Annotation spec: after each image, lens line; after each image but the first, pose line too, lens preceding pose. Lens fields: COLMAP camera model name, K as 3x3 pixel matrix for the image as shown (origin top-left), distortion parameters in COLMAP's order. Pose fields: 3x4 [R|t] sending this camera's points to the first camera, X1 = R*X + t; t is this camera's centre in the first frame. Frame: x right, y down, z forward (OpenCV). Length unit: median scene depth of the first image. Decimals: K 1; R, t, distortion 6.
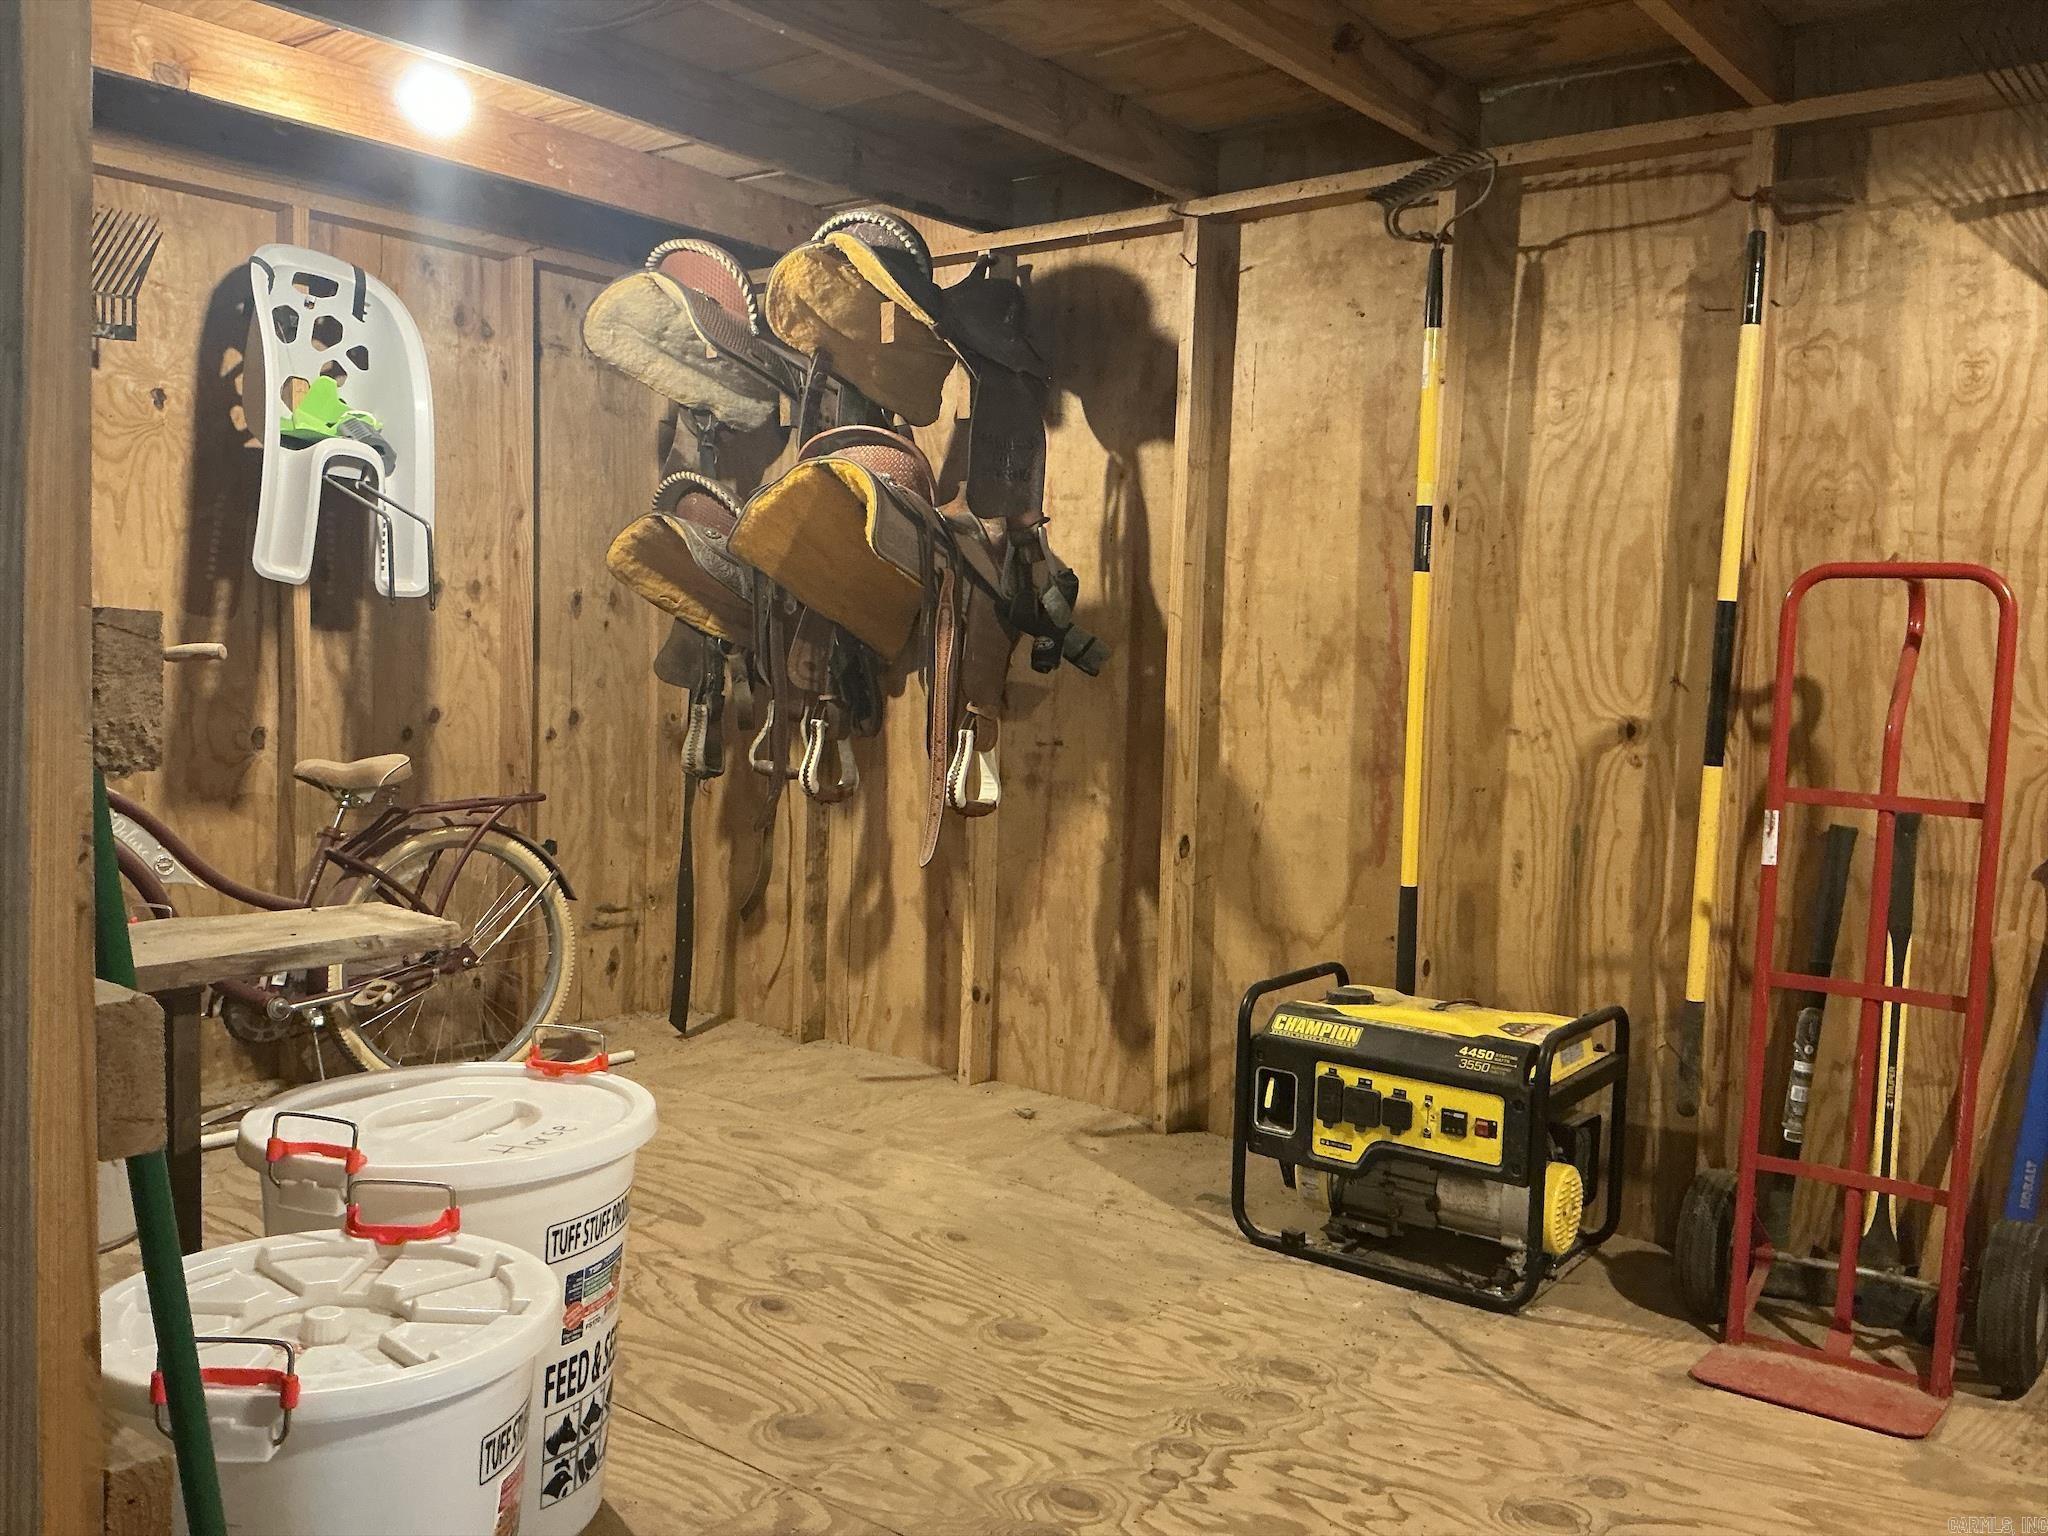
lens RADIAL K [[1775.4, 0, 1024.0], [0, 1775.4, 768.0], [0, 0, 1]] dist [-0.007450, -0.010195]
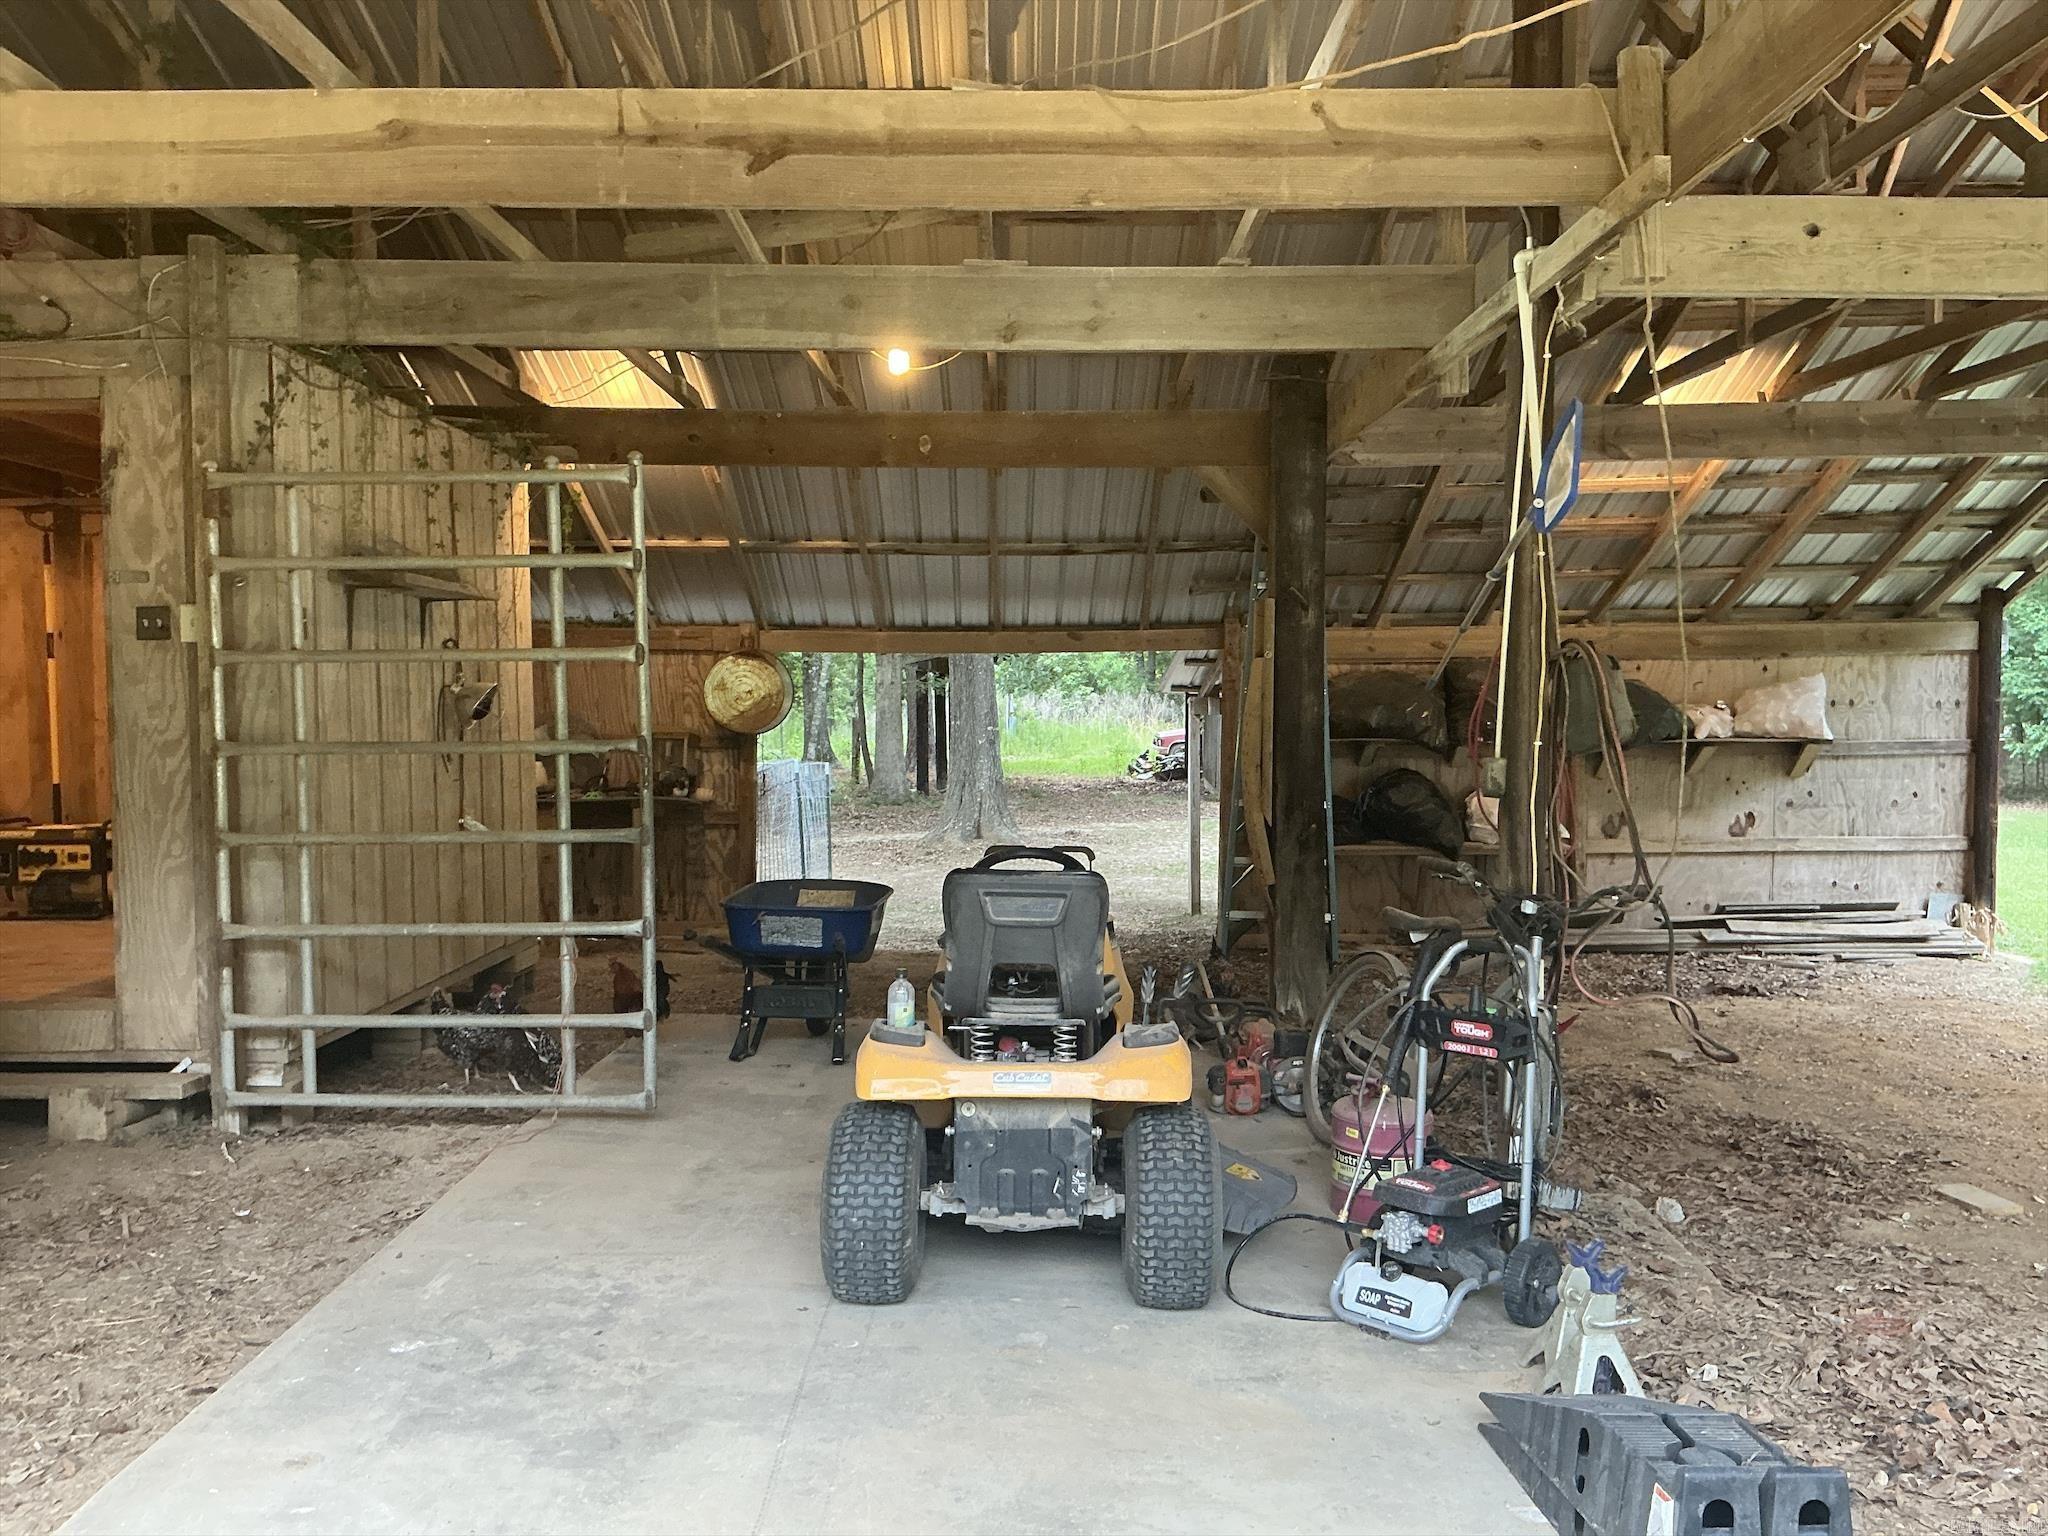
lens RADIAL K [[1775.4, 0, 1024.0], [0, 1775.4, 768.0], [0, 0, 1]] dist [-0.007450, -0.010195]
pose [[0.773369, -0.064063, 0.630710, -0.344554], [0.062483, 0.997740, 0.024727, 0.077227], [-0.630869, 0.020286, 0.775624, -2.075403]]
